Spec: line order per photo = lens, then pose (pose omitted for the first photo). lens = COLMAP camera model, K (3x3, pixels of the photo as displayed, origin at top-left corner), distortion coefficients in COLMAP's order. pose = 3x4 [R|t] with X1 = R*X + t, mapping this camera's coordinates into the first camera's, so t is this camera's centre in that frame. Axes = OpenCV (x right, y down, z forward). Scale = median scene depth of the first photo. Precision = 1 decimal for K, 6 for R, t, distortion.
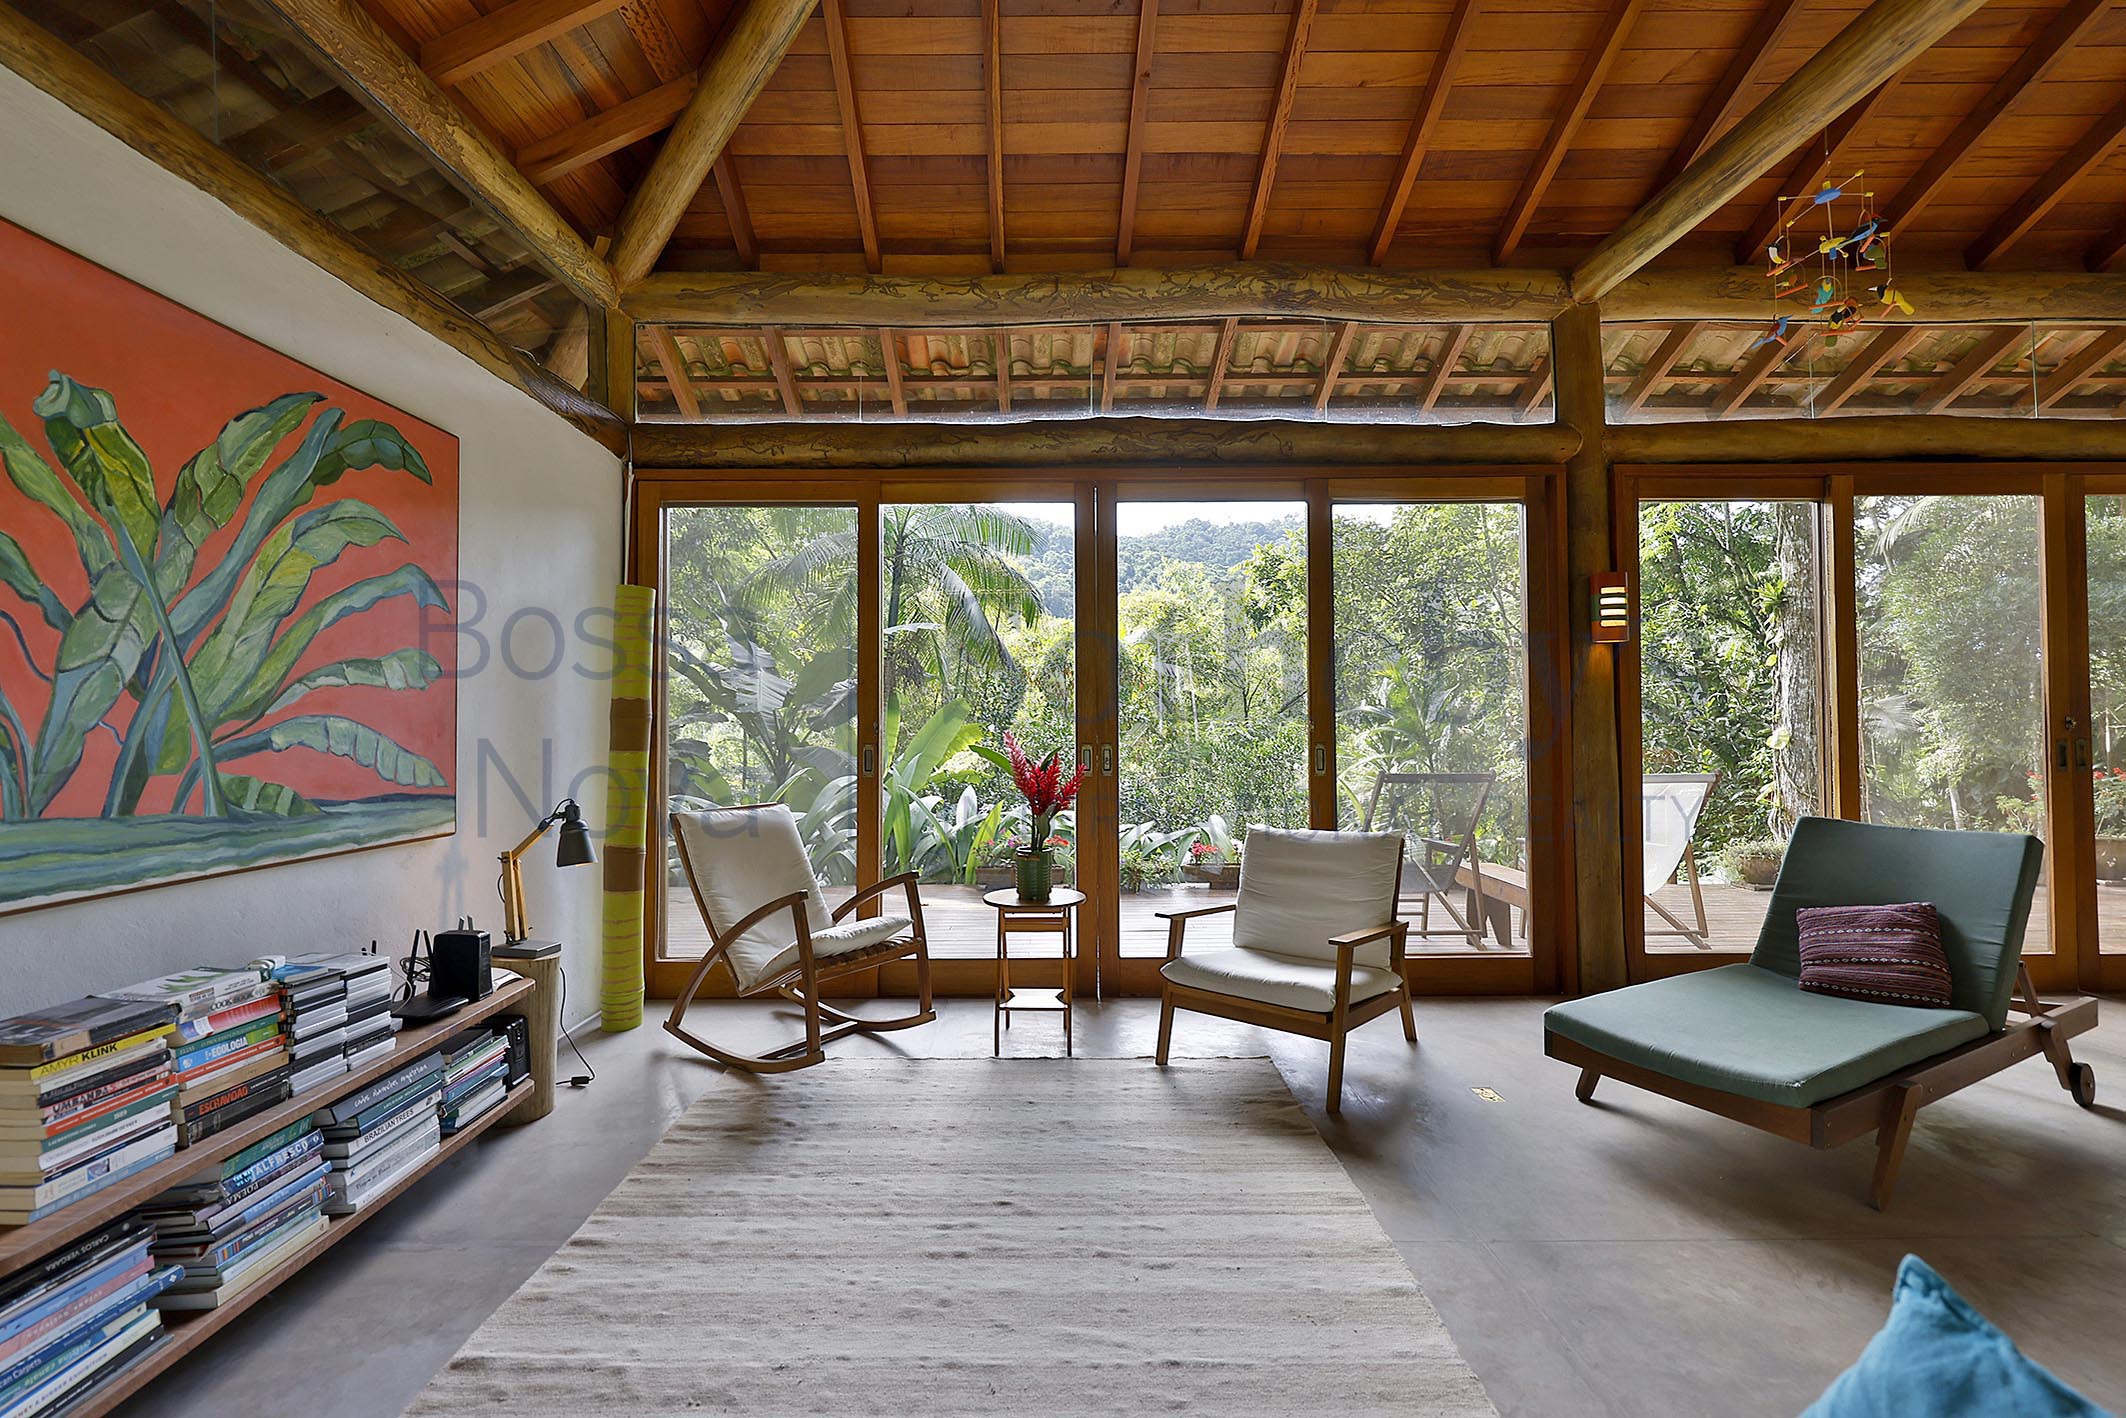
lens RADIAL K [[903.2, 0, 1055.2], [0, 903.2, 706.9], [0, 0, 1]] dist [-0.000575, -0.000043]
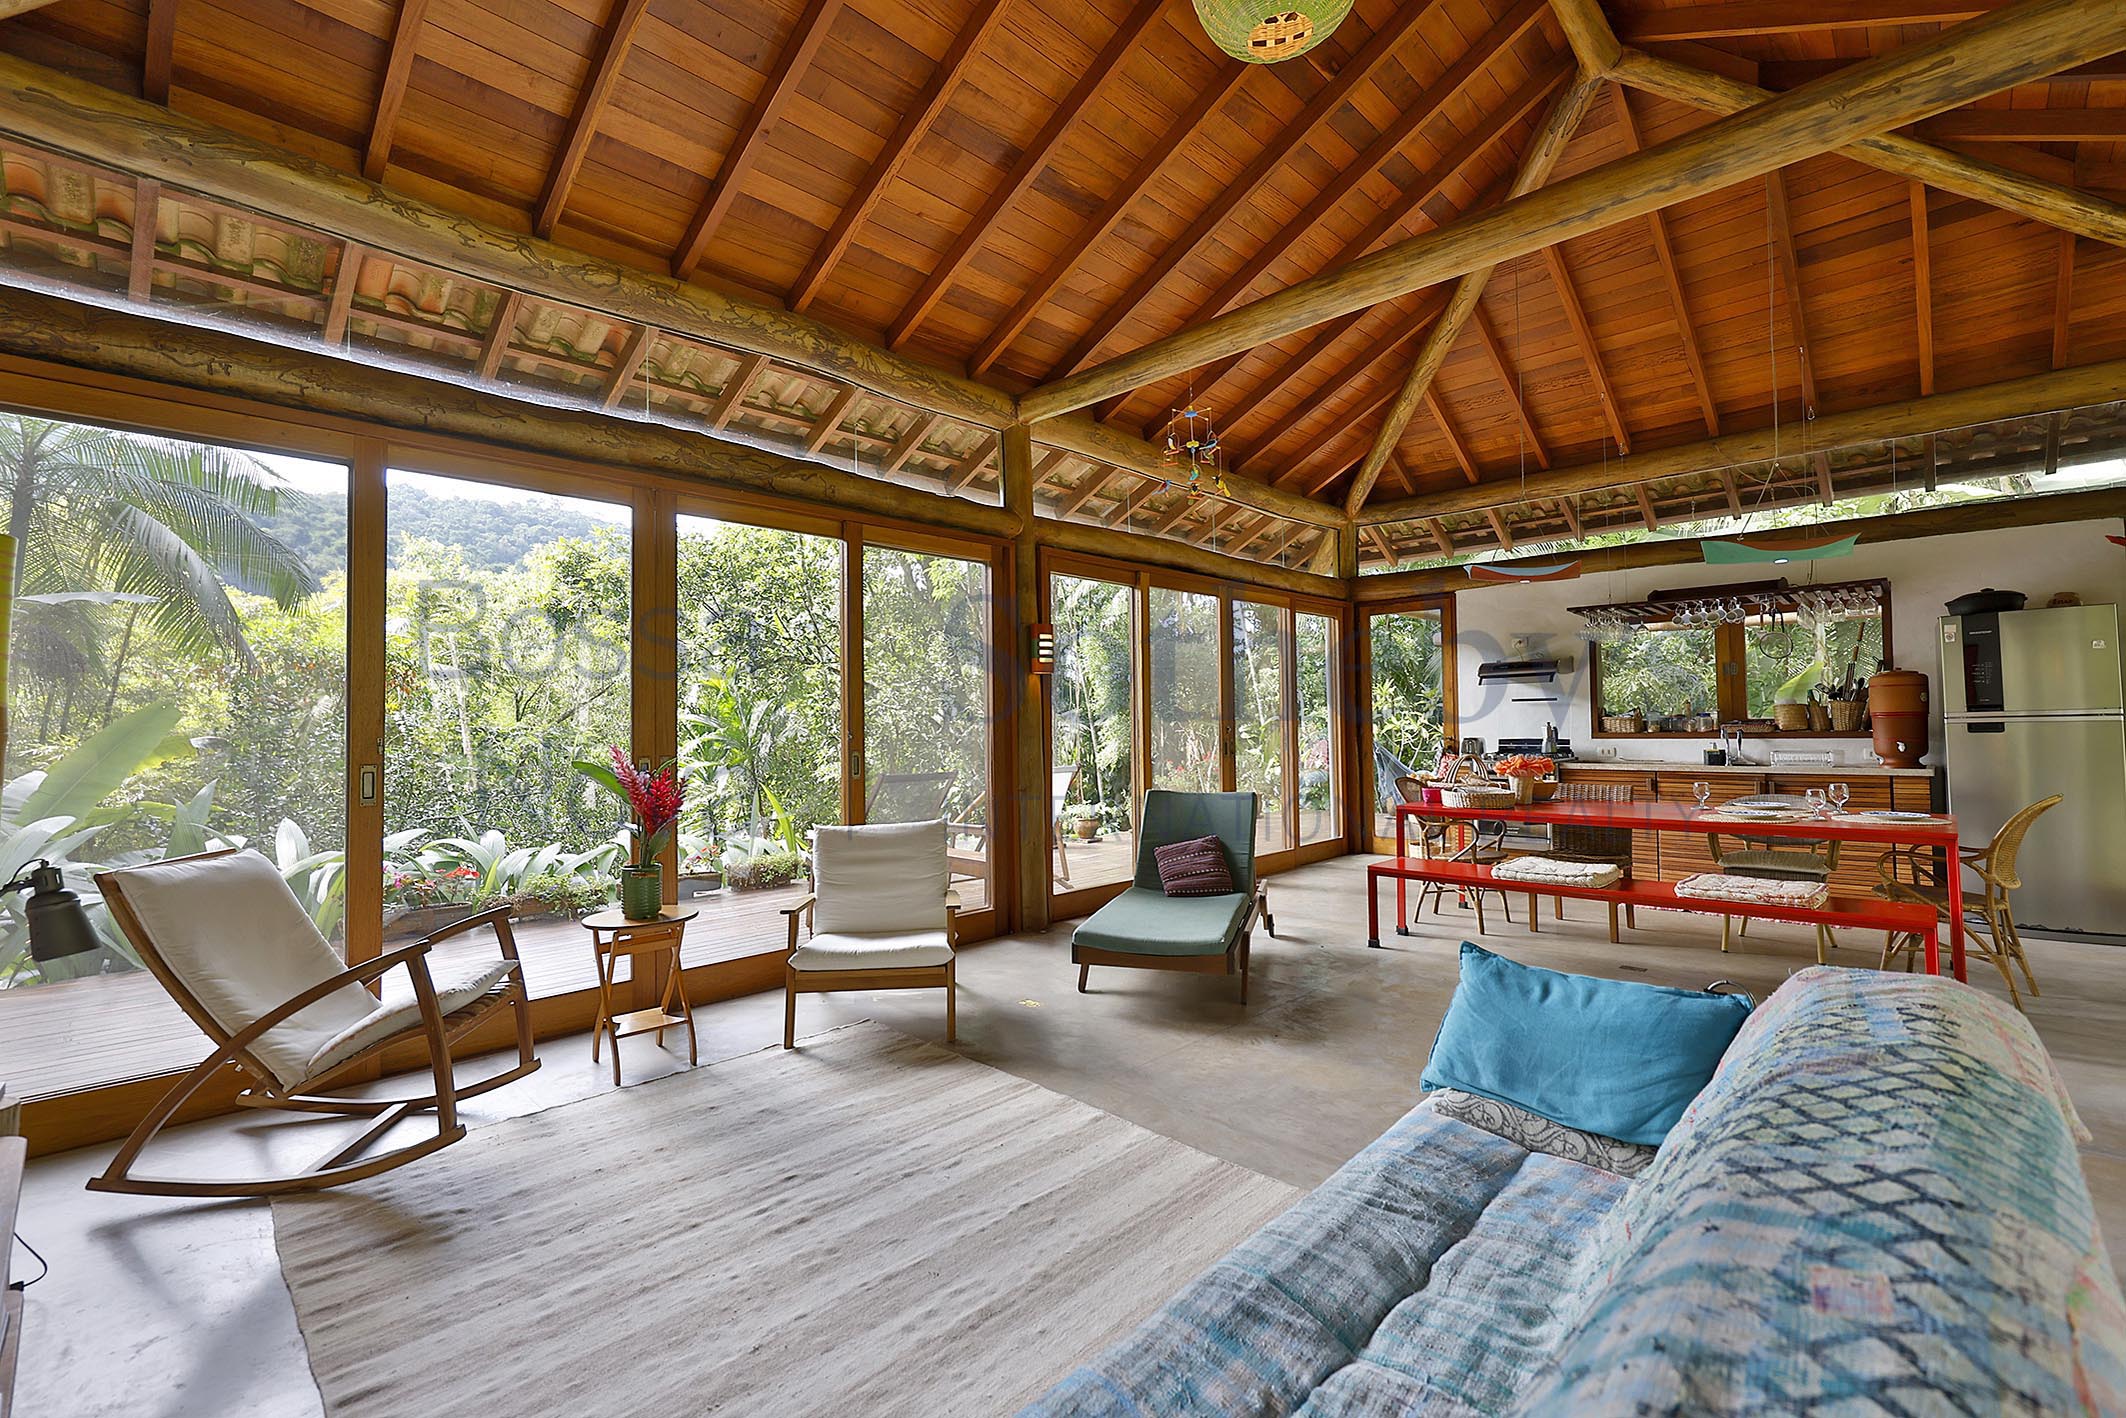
lens RADIAL K [[903.2, 0, 1055.2], [0, 903.2, 706.9], [0, 0, 1]] dist [-0.000575, -0.000043]
pose [[0.706909, 0.012027, 0.707202, -0.362216], [-0.005582, 0.999919, -0.011425, -0.004361], [-0.707282, 0.004129, 0.706919, 0.000918]]
